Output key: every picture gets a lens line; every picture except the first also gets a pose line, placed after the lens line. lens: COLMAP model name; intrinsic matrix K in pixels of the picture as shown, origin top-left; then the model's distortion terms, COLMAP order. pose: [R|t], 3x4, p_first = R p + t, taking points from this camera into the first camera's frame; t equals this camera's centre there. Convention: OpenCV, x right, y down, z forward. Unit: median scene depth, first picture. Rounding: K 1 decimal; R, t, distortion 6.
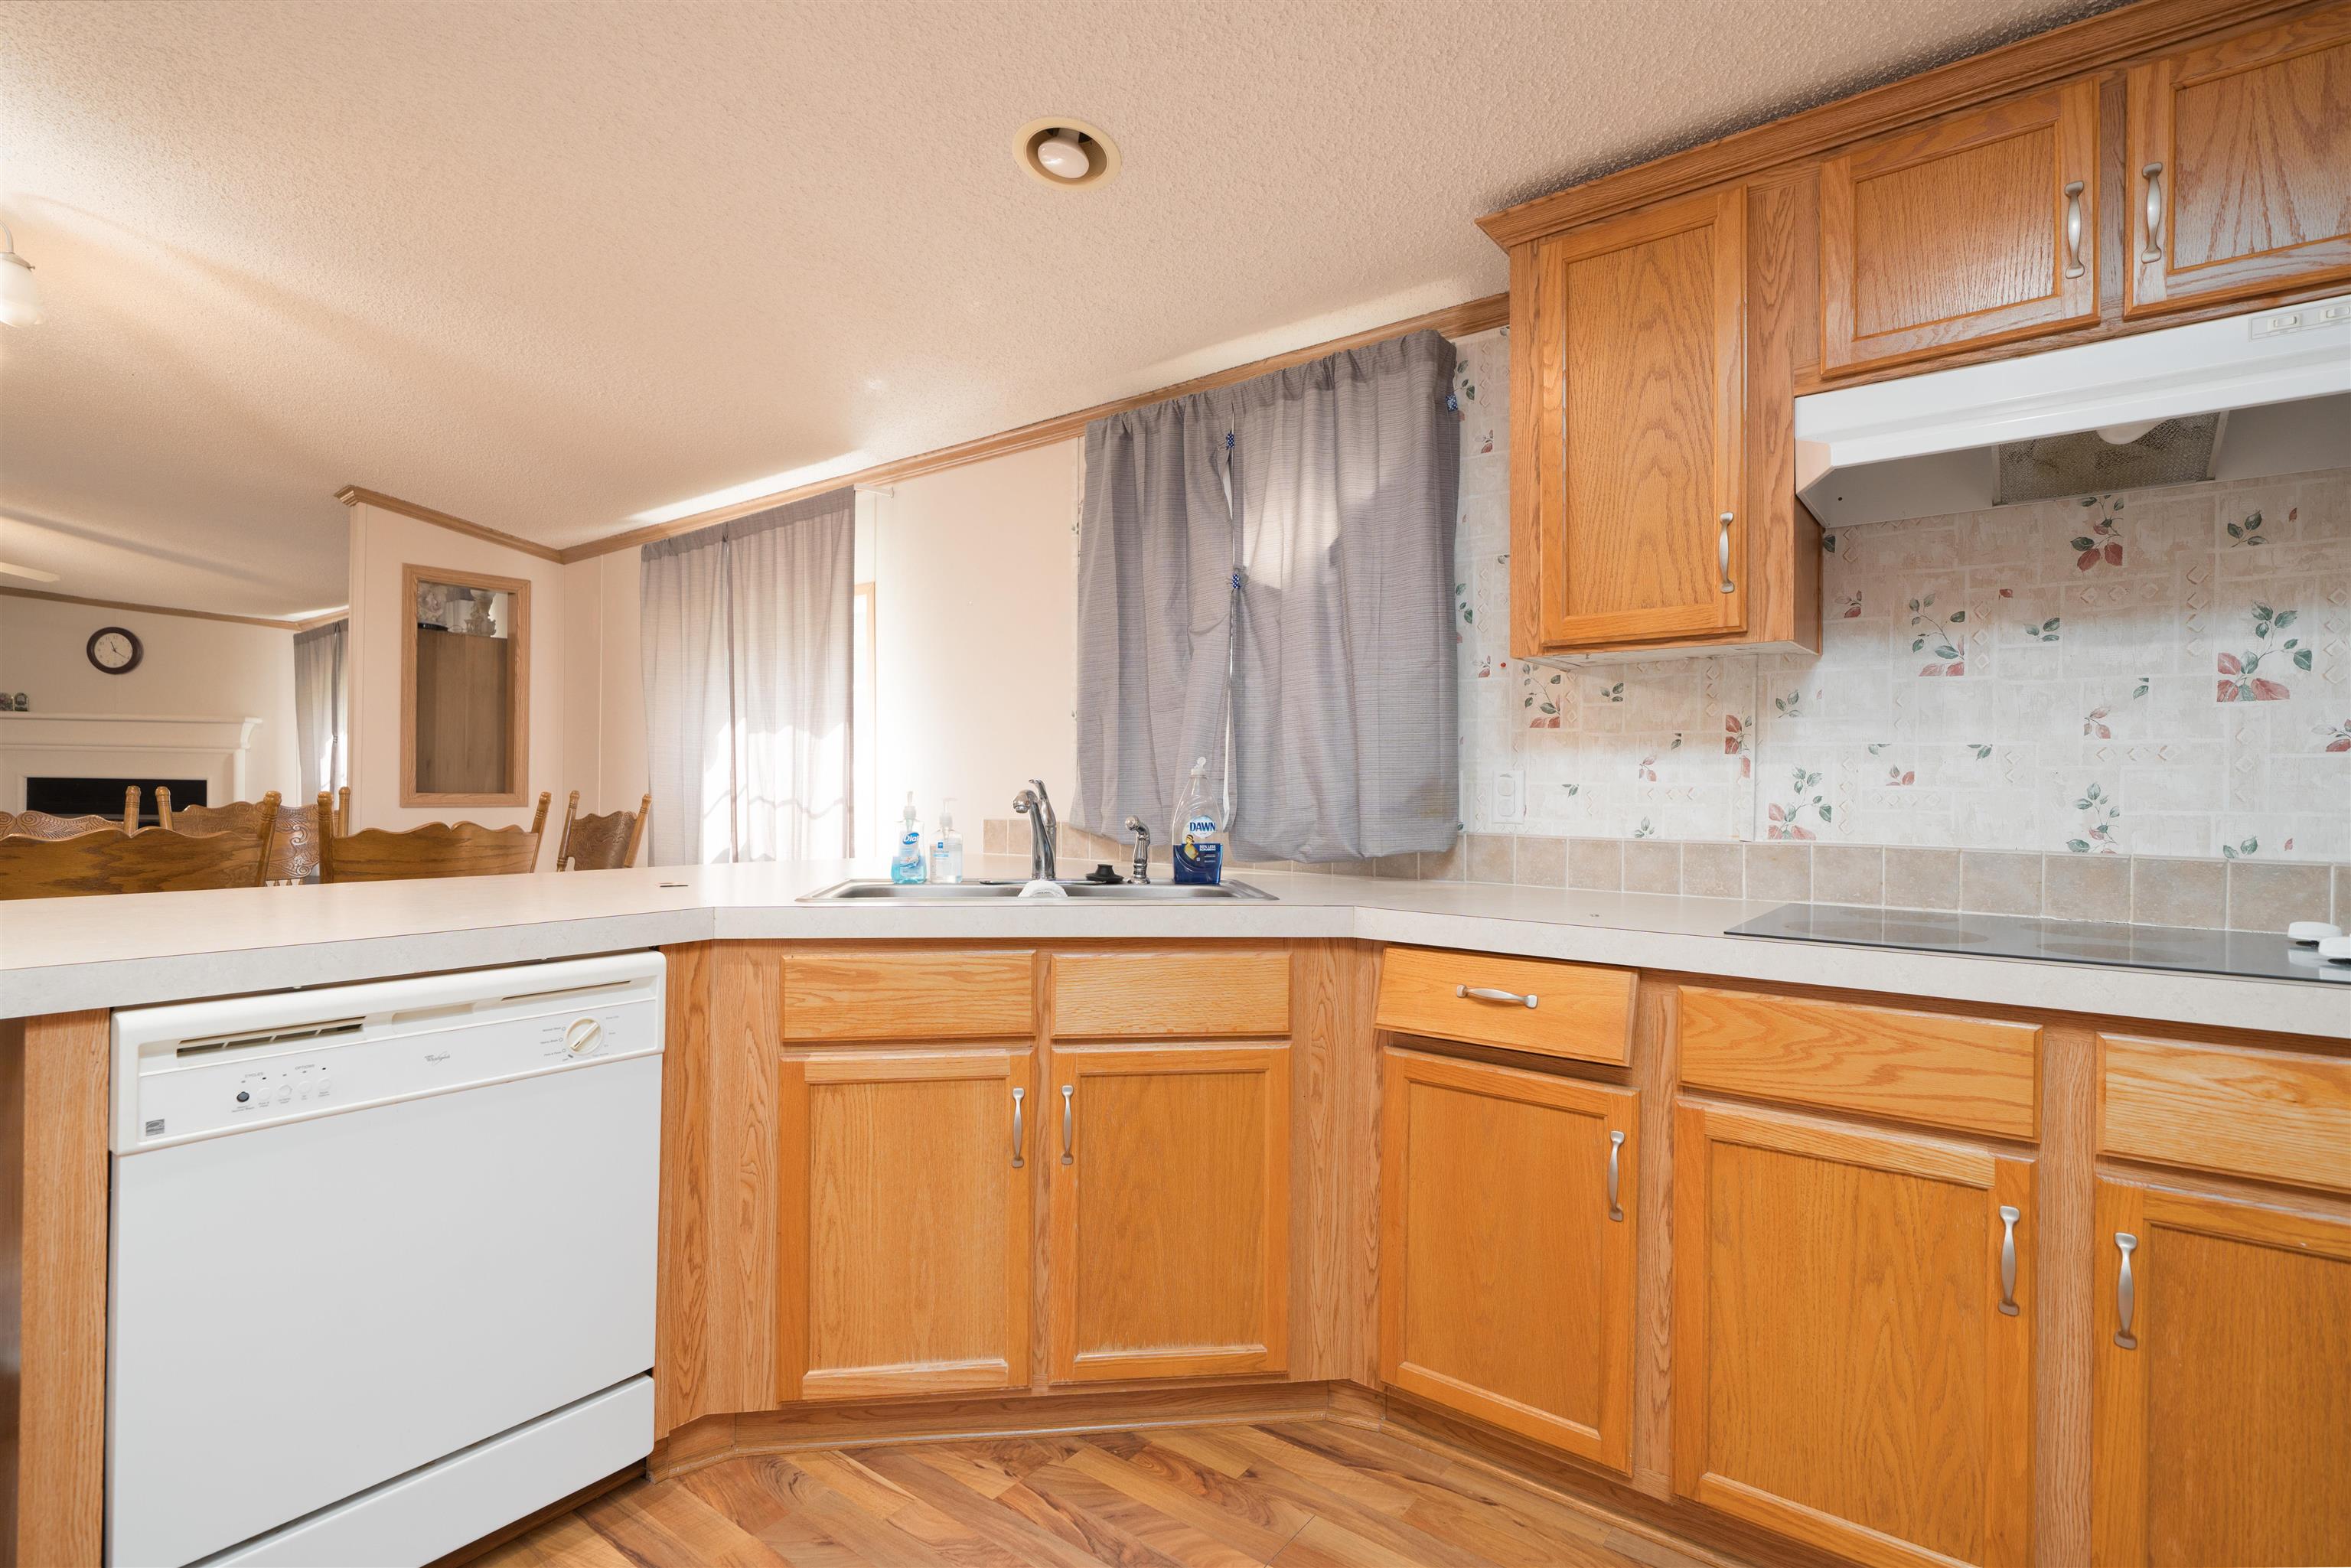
lens RADIAL K [[1101.6, 0, 1175.5], [0, 1101.6, 784.0], [0, 0, 1]] dist [-0.001414, 0.000356]
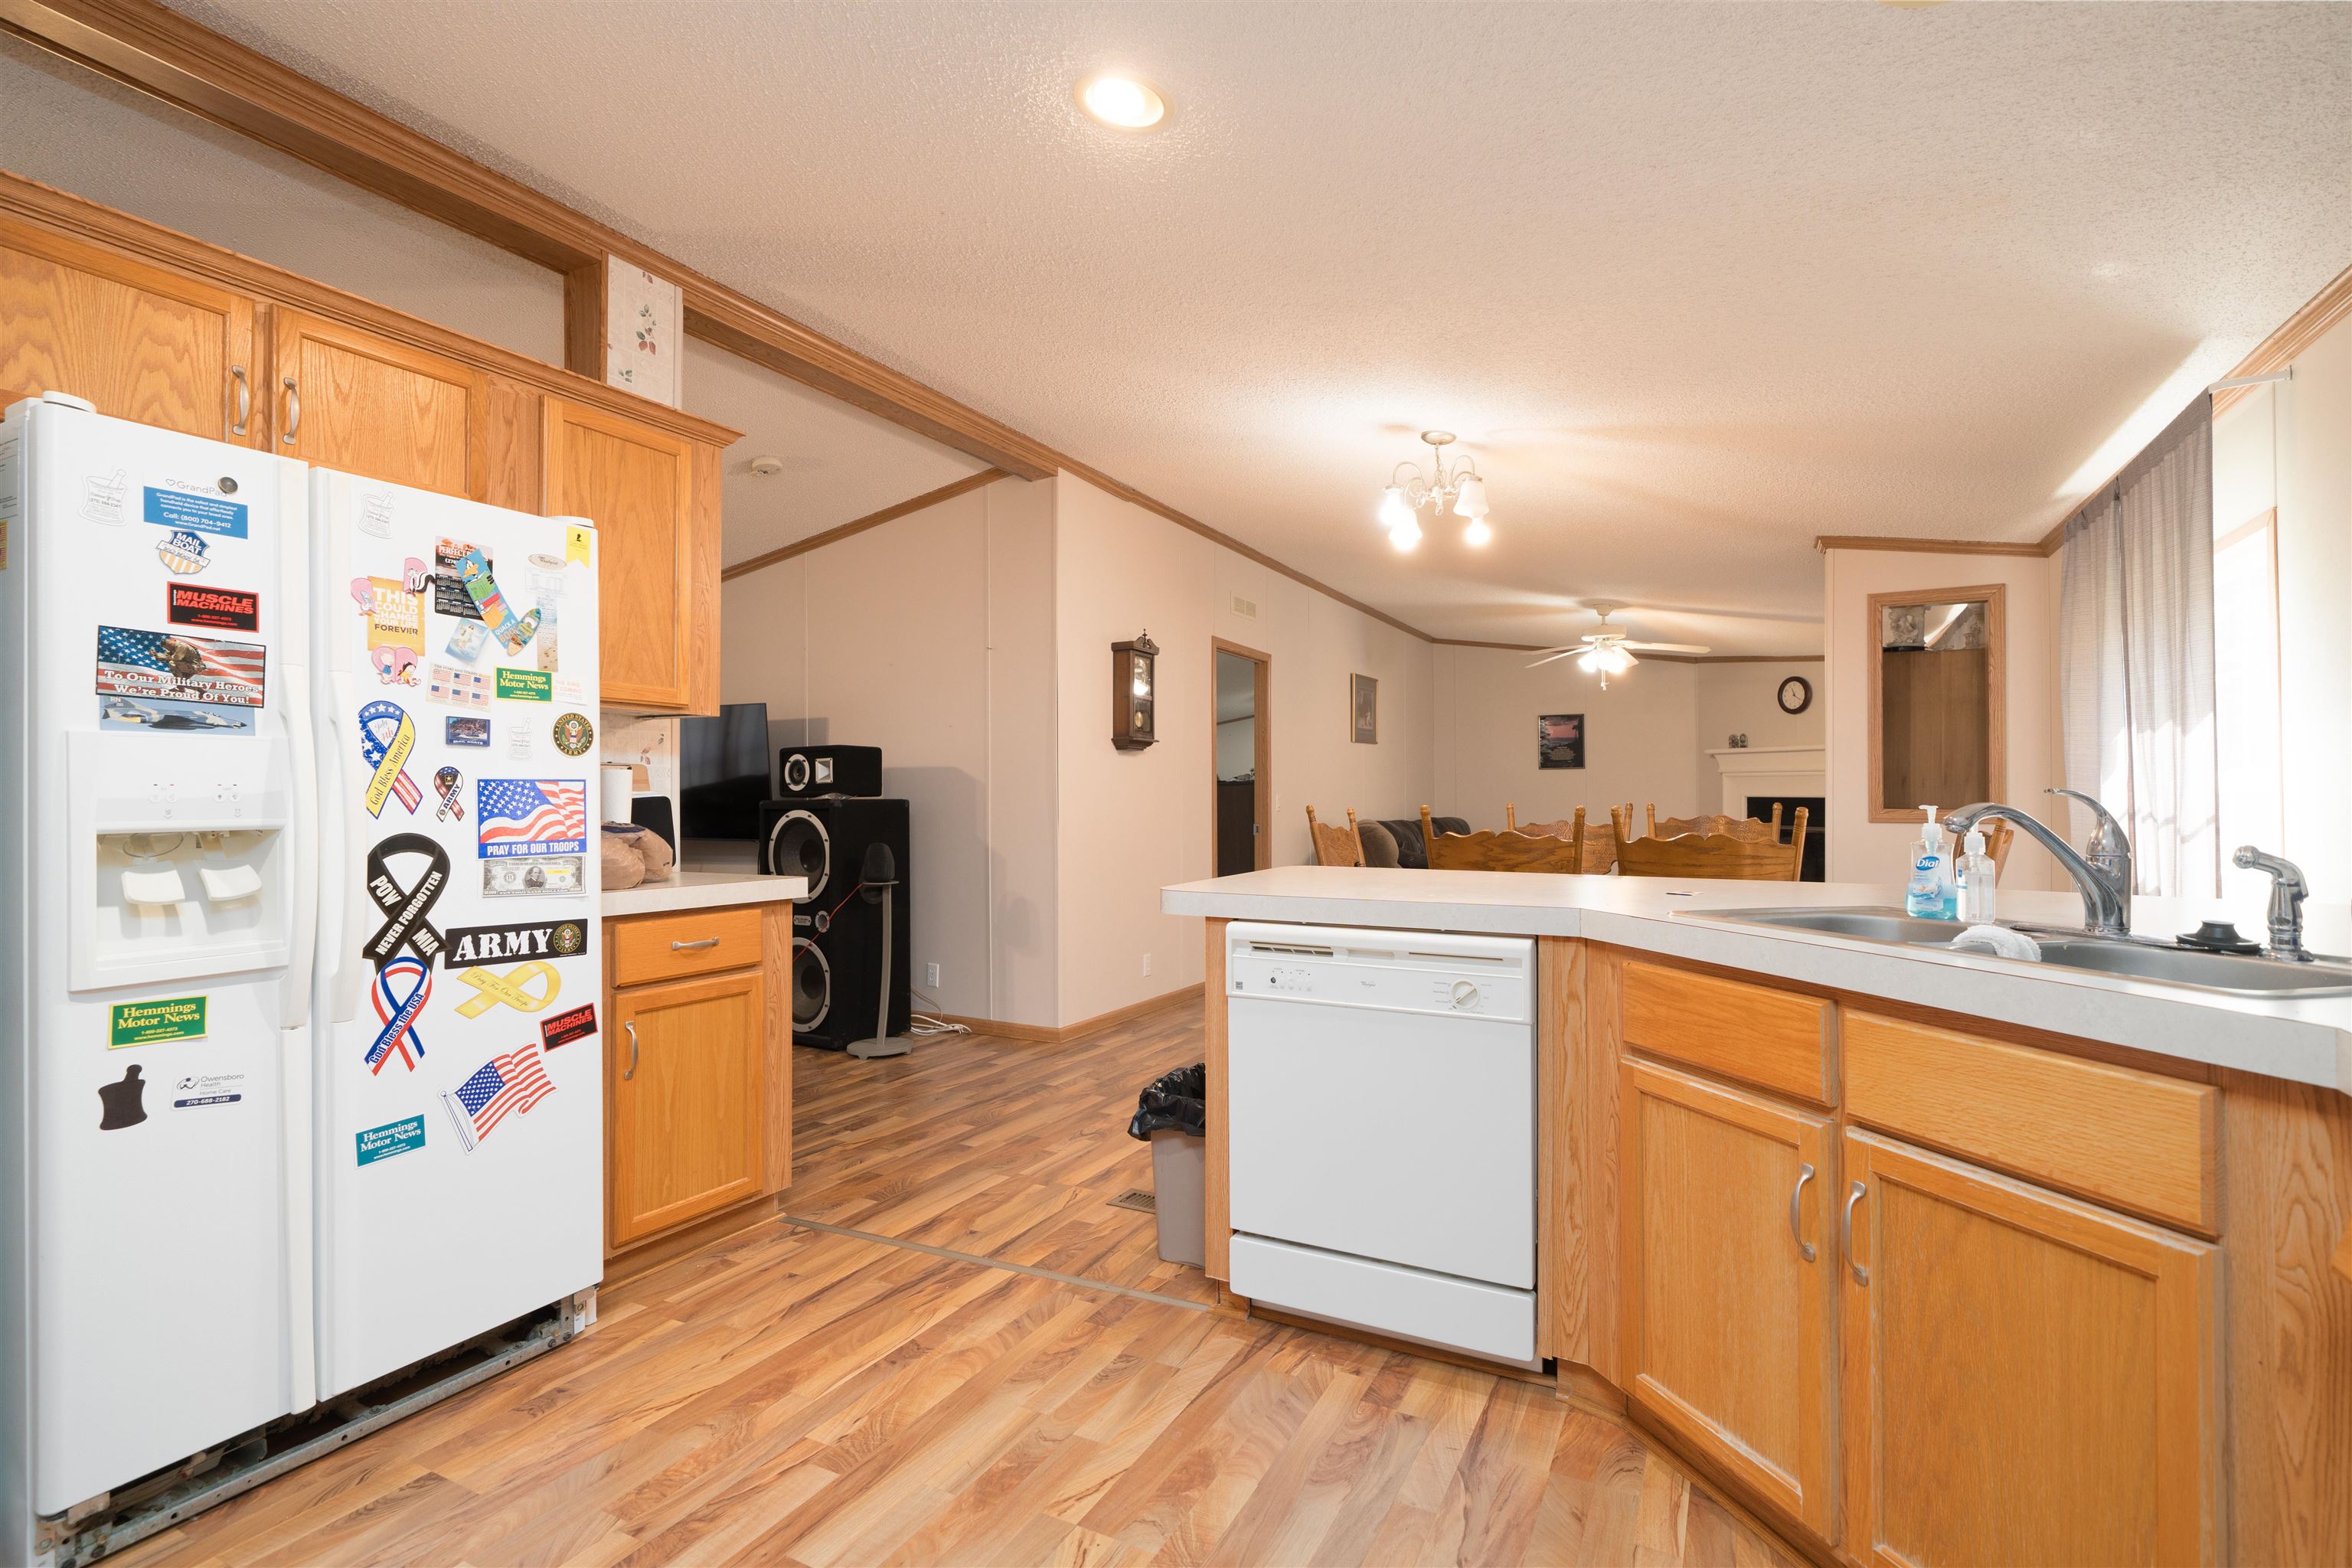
lens RADIAL K [[1102.1, 0, 1176.0], [0, 1102.1, 784.0], [0, 0, 1]] dist [-0.001414, 0.000356]
pose [[0.161069, -0.020340, -0.986734, 0.590602], [0.004095, 0.999793, -0.019941, 0.006067], [0.986935, -0.000829, 0.161119, 0.393541]]
